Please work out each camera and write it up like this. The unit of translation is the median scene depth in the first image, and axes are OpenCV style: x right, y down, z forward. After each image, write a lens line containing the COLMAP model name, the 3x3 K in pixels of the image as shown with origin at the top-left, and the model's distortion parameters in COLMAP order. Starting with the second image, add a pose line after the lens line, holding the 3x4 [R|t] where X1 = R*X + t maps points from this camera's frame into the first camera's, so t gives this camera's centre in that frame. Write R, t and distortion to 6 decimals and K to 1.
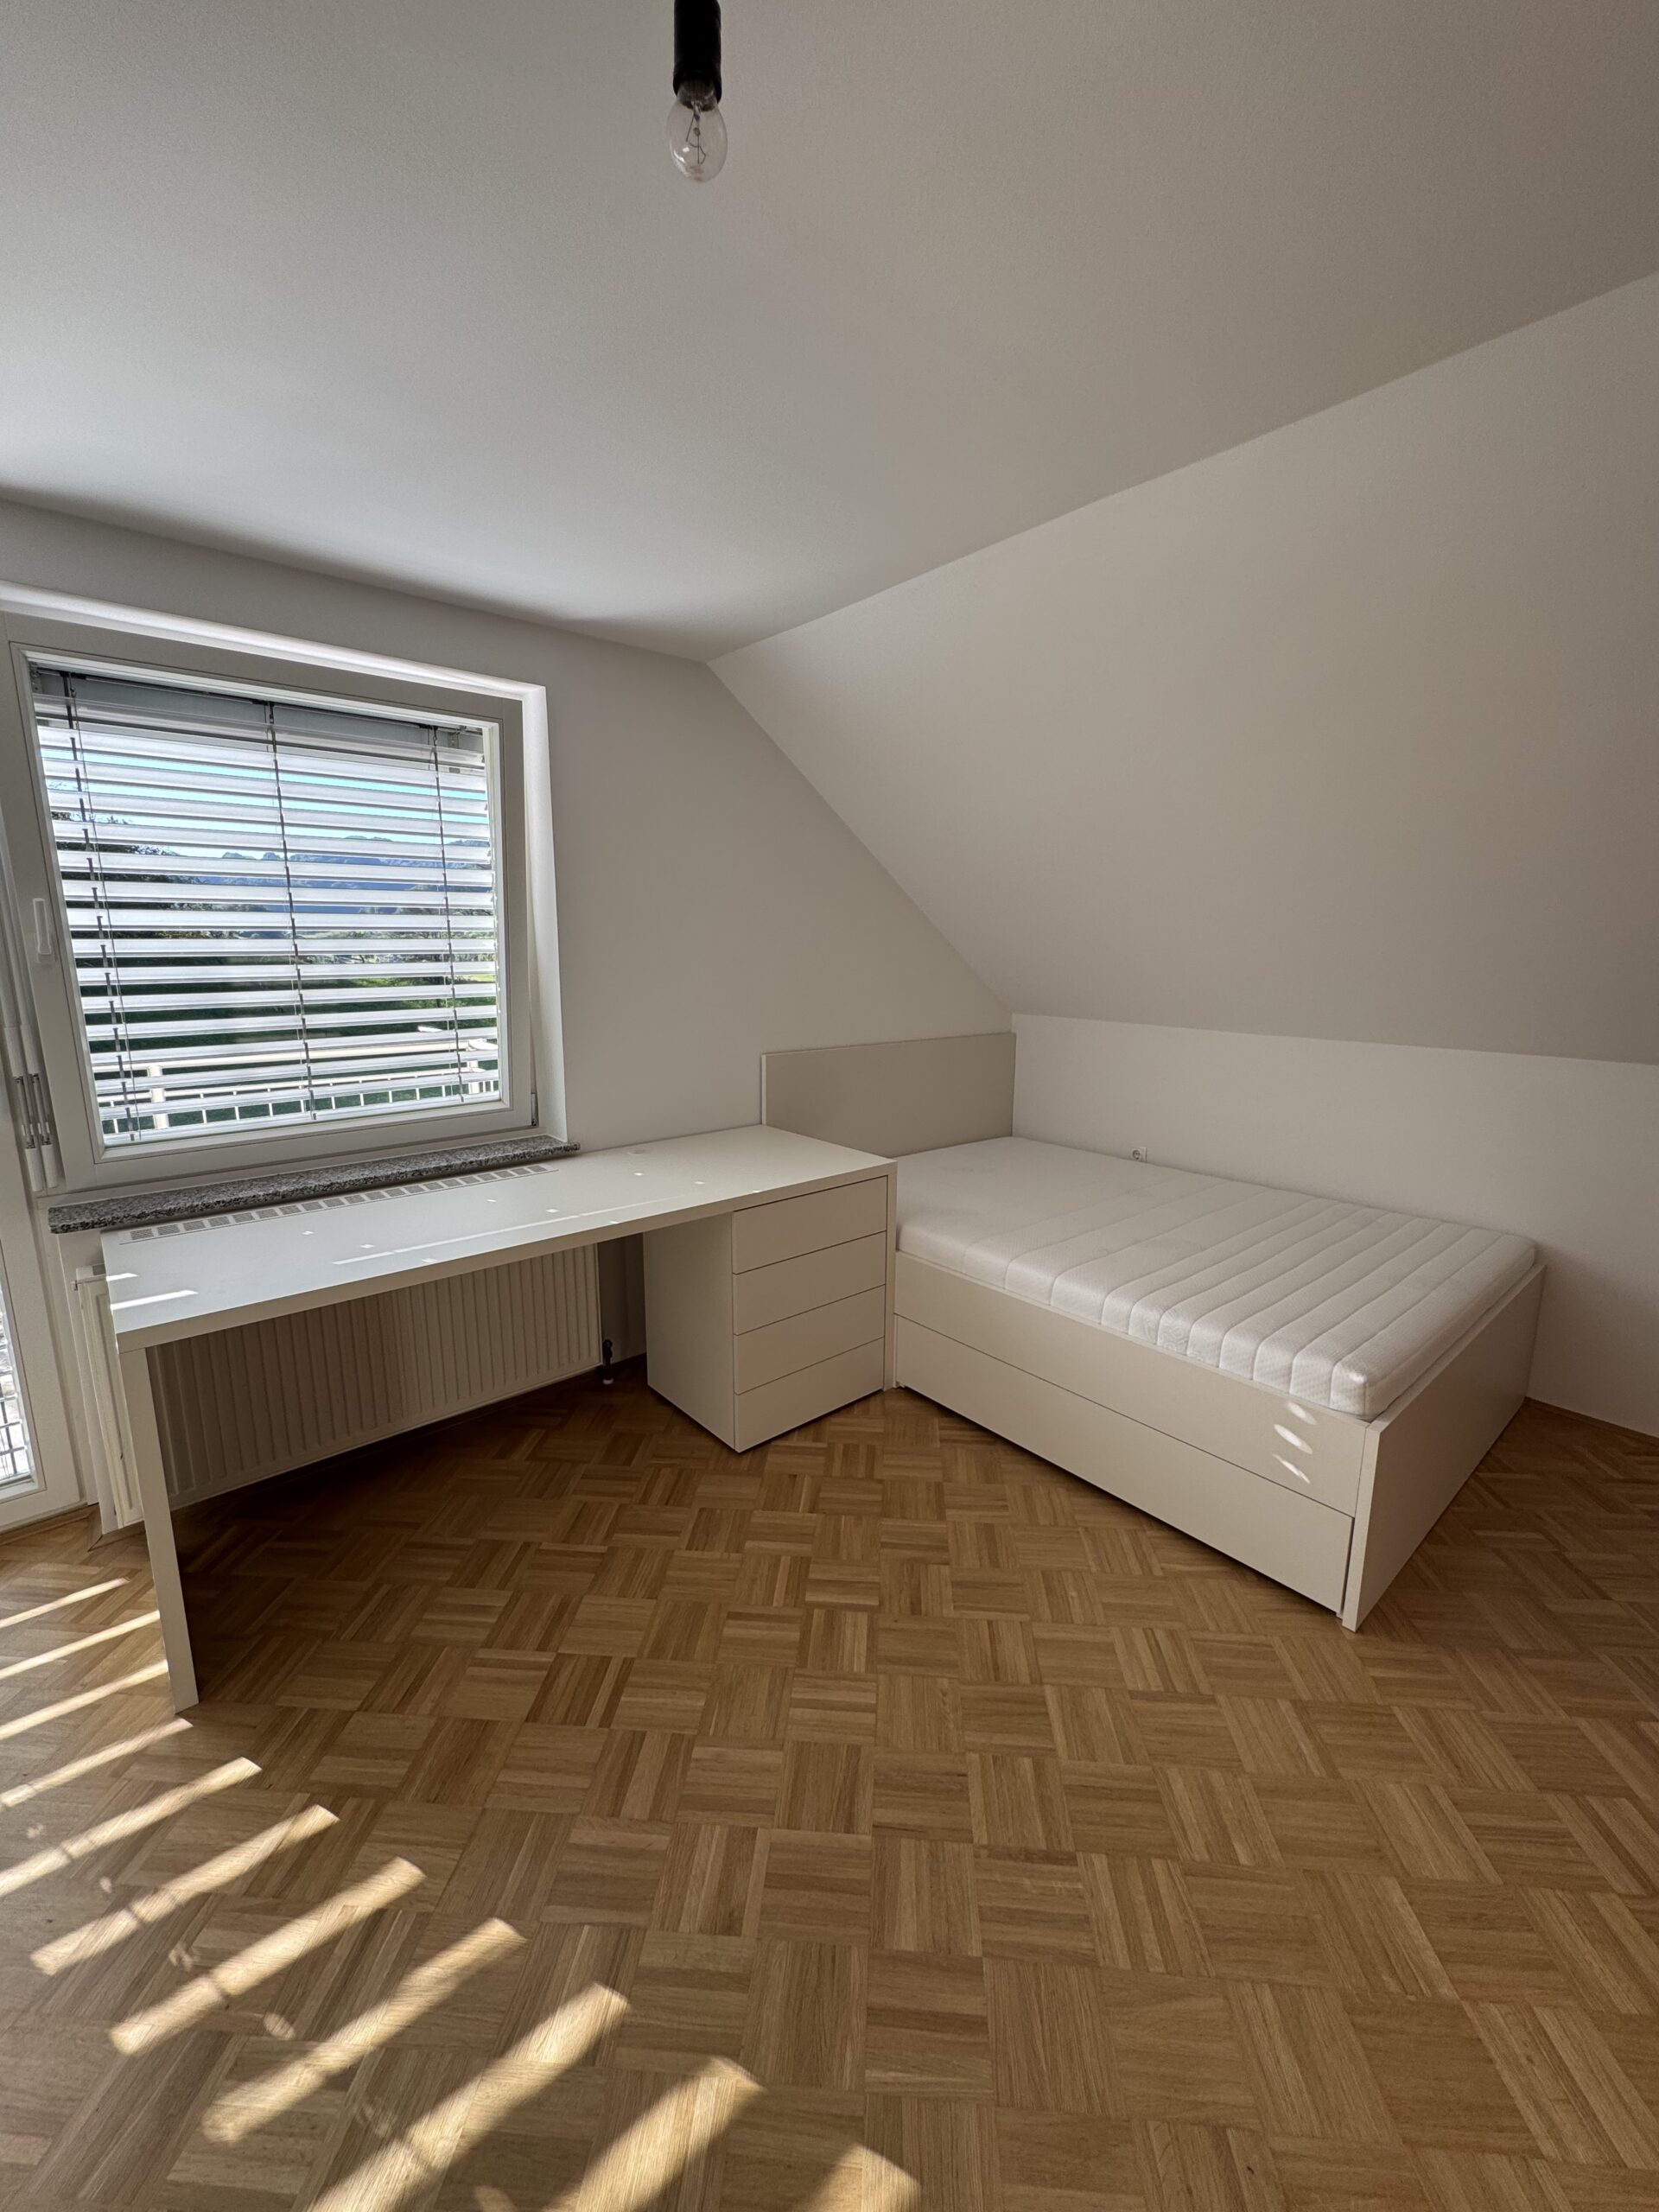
lens RADIAL K [[879.1, 0, 830.9], [0, 879.1, 1104.1], [0, 0, 1]] dist [-0.000647, -0.000116]
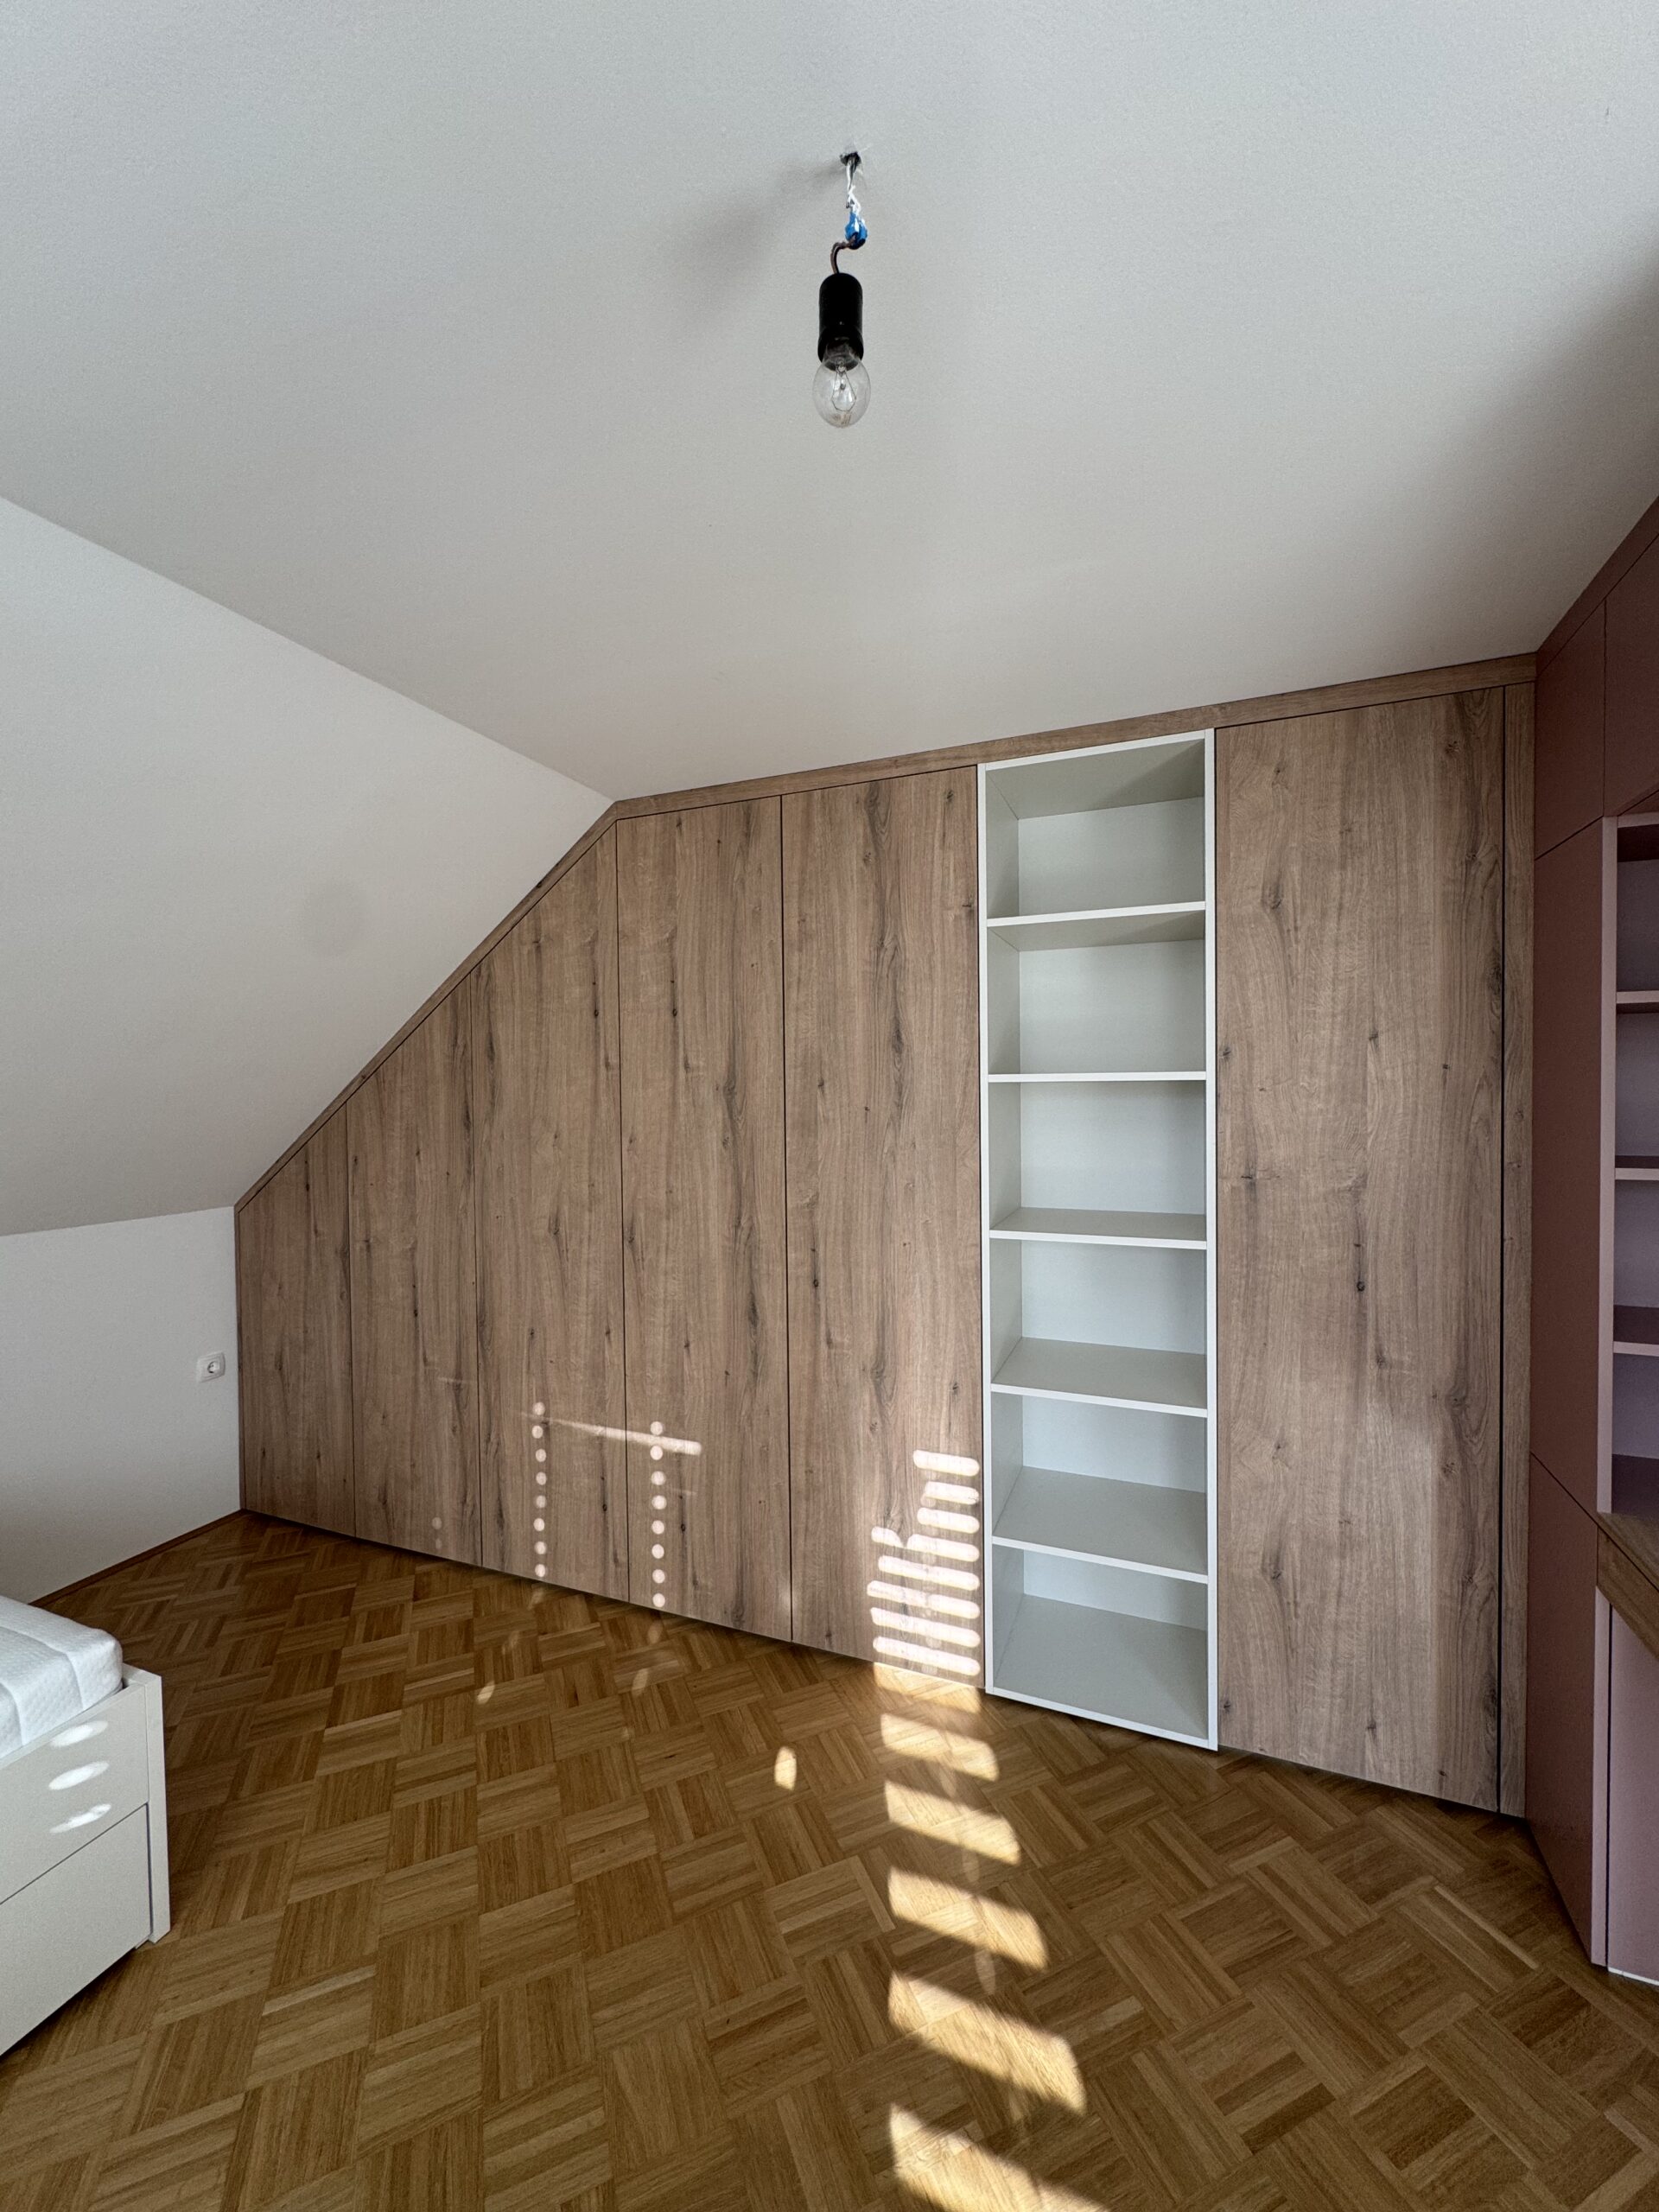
lens RADIAL K [[886.0, 0, 831.1], [0, 886.0, 1104.0], [0, 0, 1]] dist [-0.002059, 0.000216]
pose [[-0.456068, -0.005585, 0.889928, -0.521280], [0.179641, 0.978818, 0.098205, -0.167487], [-0.871626, 0.204655, -0.445404, 0.790134]]
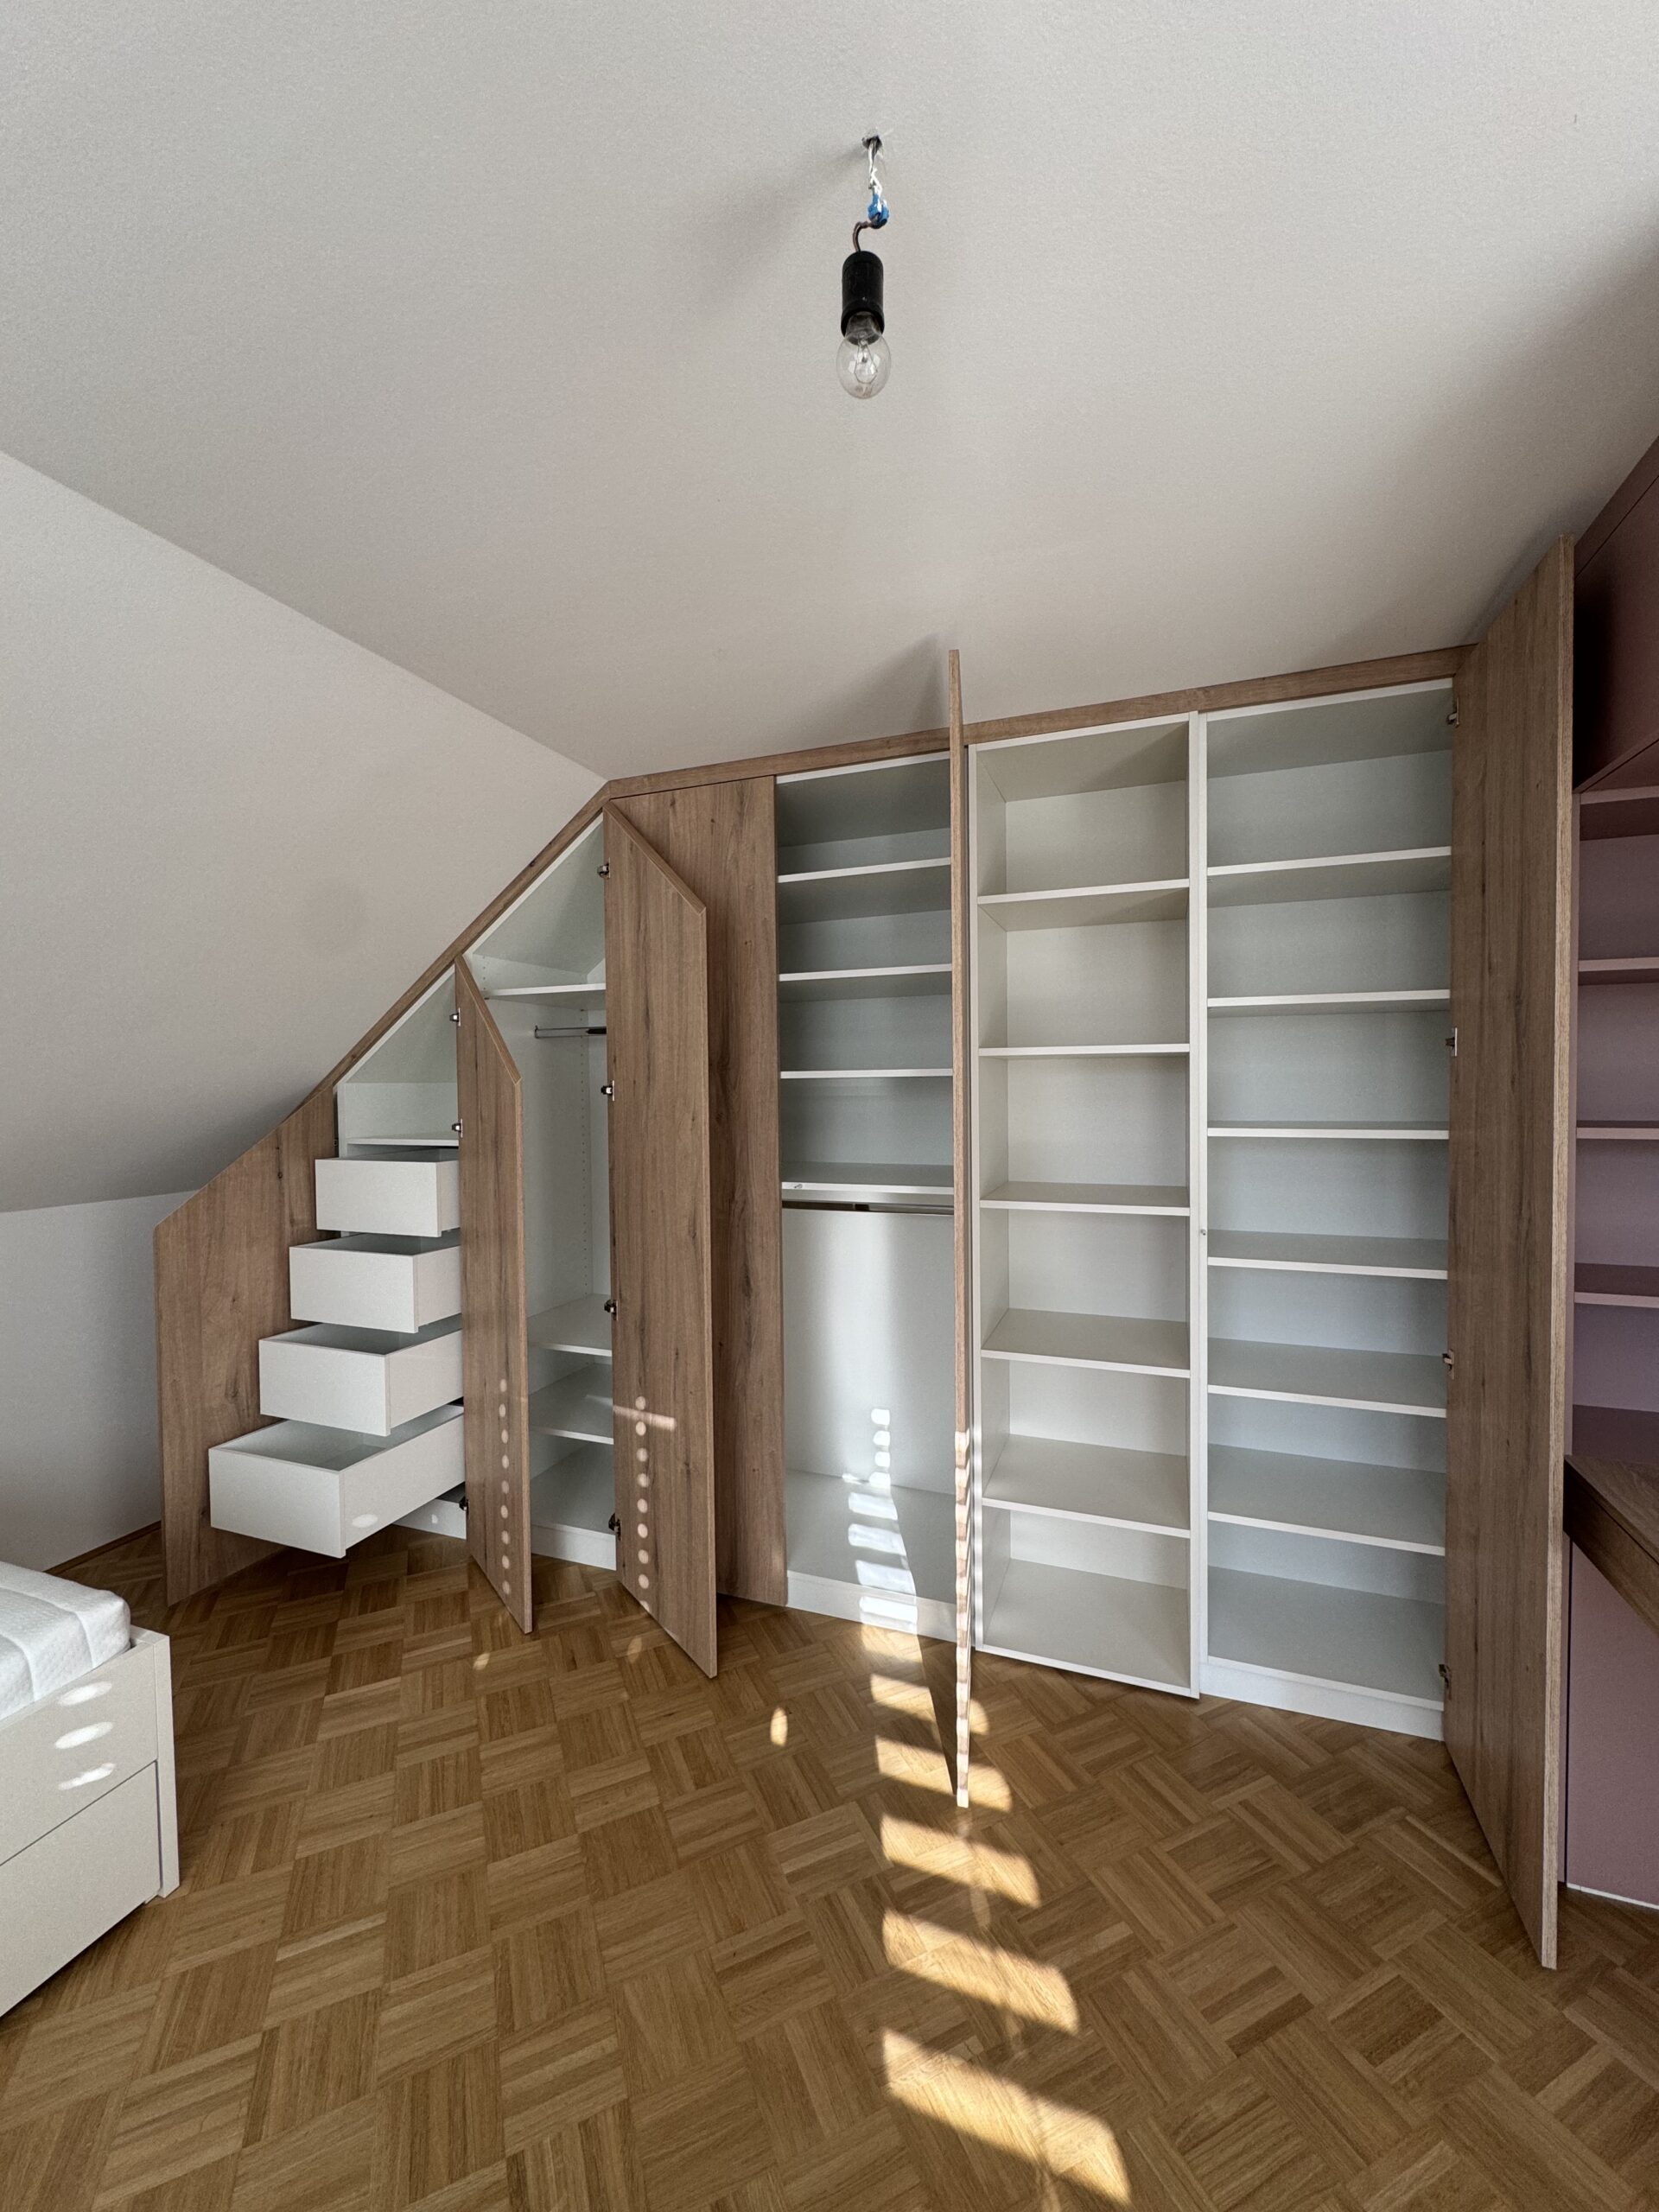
lens RADIAL K [[886.0, 0, 831.1], [0, 886.0, 1104.0], [0, 0, 1]] dist [-0.002059, 0.000216]
pose [[-0.478977, -0.010932, 0.877759, -0.533571], [0.177366, 0.978094, 0.108967, -0.142898], [-0.859722, 0.207878, -0.466546, 0.832169]]
